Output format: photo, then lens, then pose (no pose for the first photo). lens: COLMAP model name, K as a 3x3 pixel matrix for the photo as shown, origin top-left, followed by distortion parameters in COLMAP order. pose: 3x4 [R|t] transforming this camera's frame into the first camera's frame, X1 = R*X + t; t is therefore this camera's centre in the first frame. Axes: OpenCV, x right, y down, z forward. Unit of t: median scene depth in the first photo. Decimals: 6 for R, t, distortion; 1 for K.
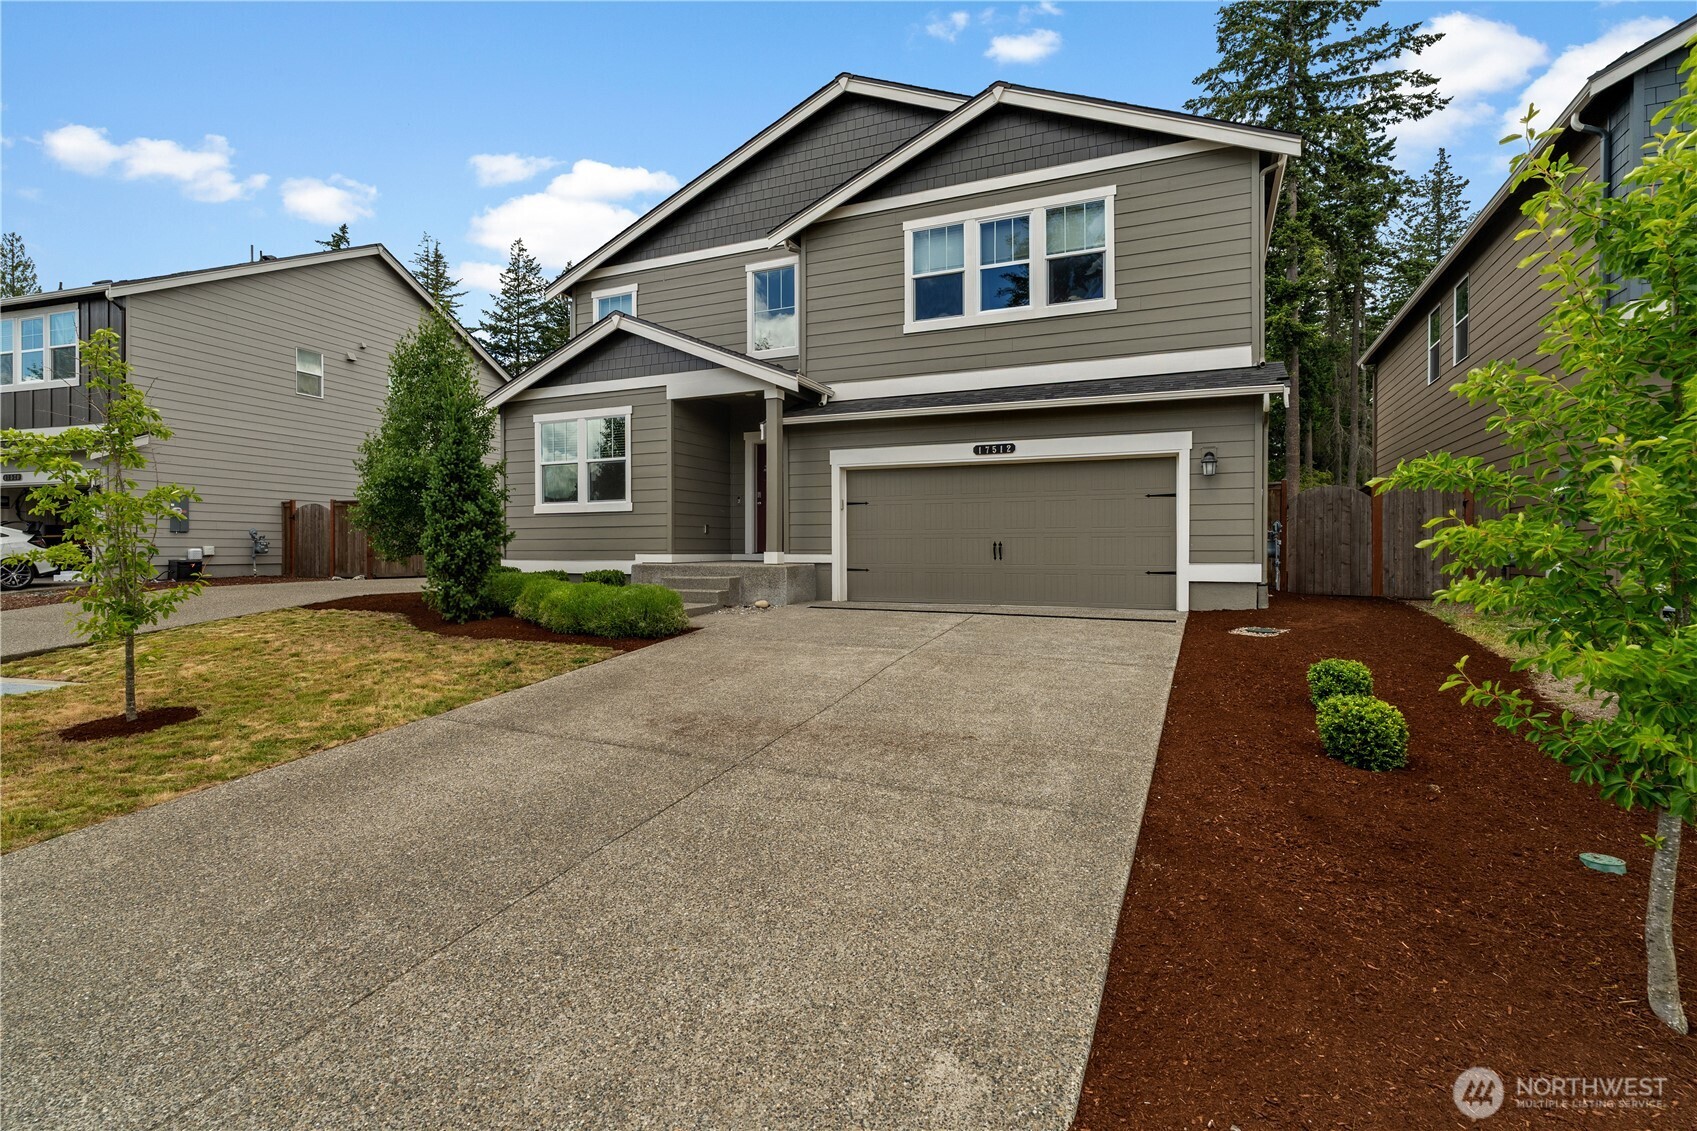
lens RADIAL K [[771.1, 0, 847.3], [0, 771.1, 554.1], [0, 0, 1]] dist [-0.004610, 0.001213]
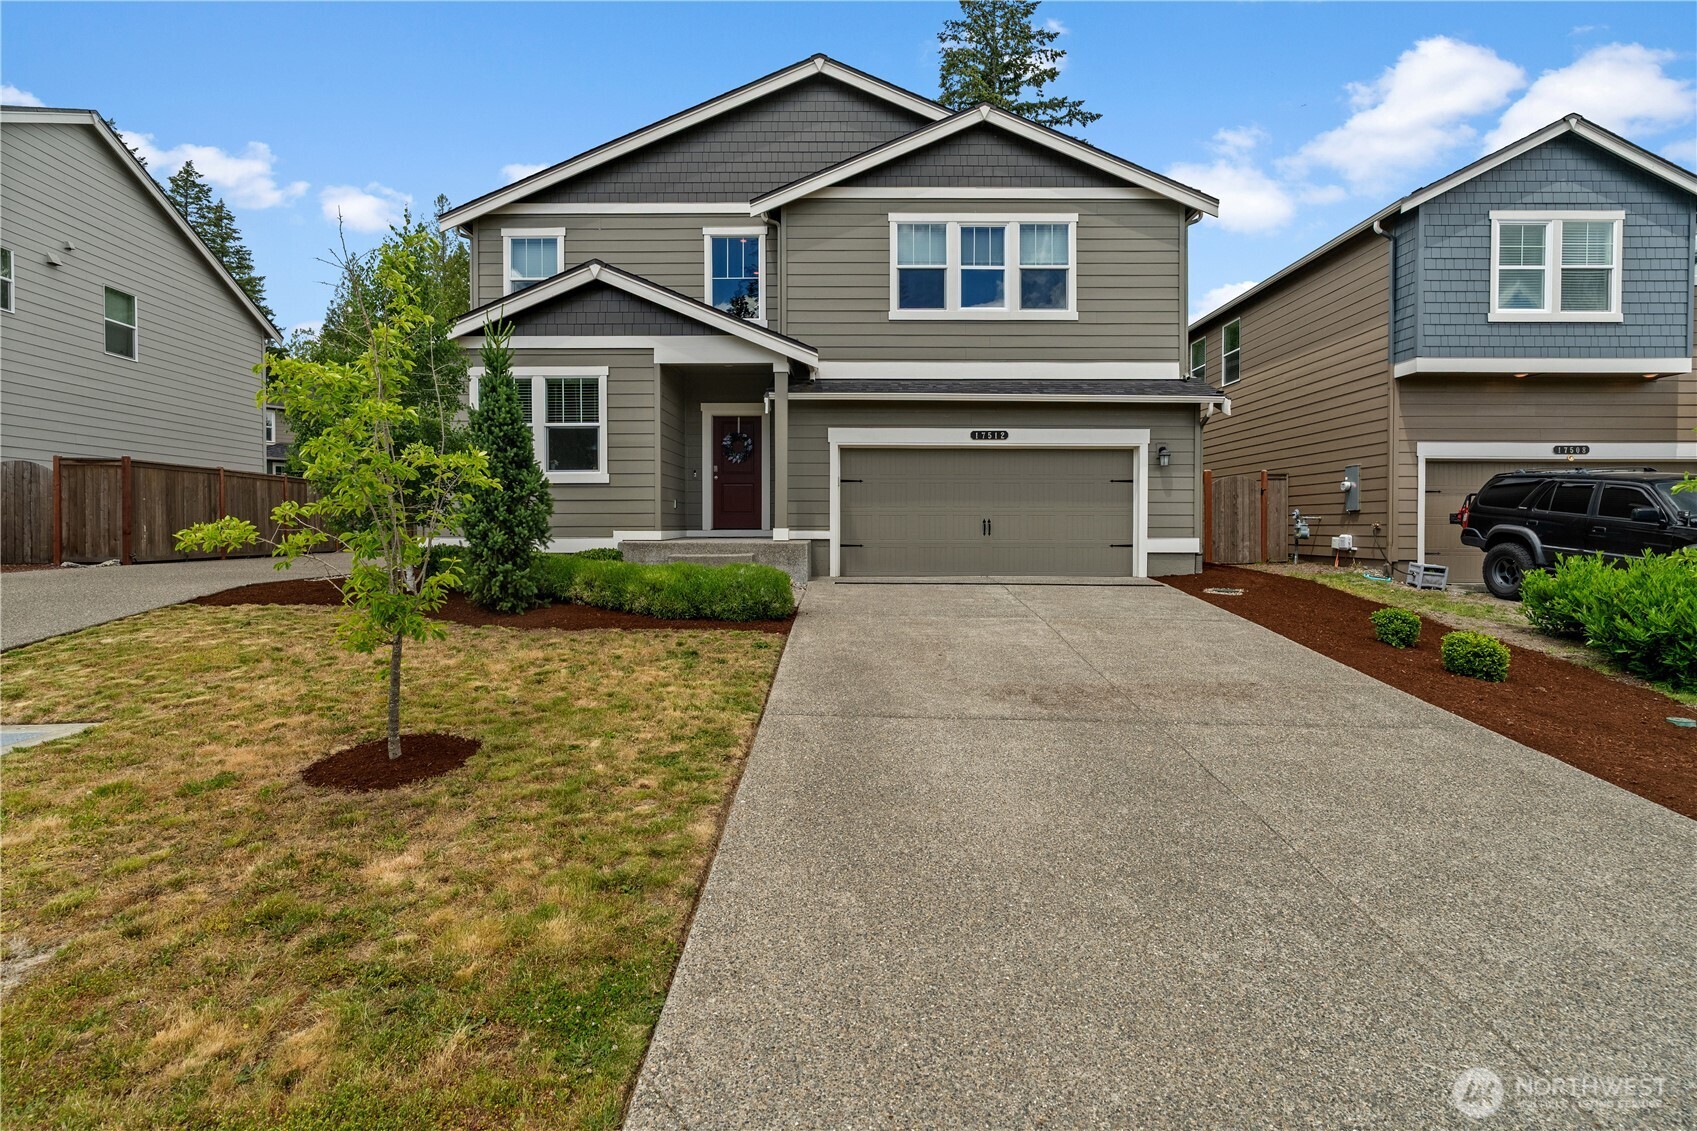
lens RADIAL K [[771.1, 0, 817.2], [0, 771.1, 531.5], [0, 0, 1]] dist [-0.004610, 0.001213]
pose [[0.917978, -0.002515, 0.396623, -0.438020], [0.001024, 0.999992, 0.003971, -0.002691], [-0.396630, -0.003239, 0.917973, 0.077362]]
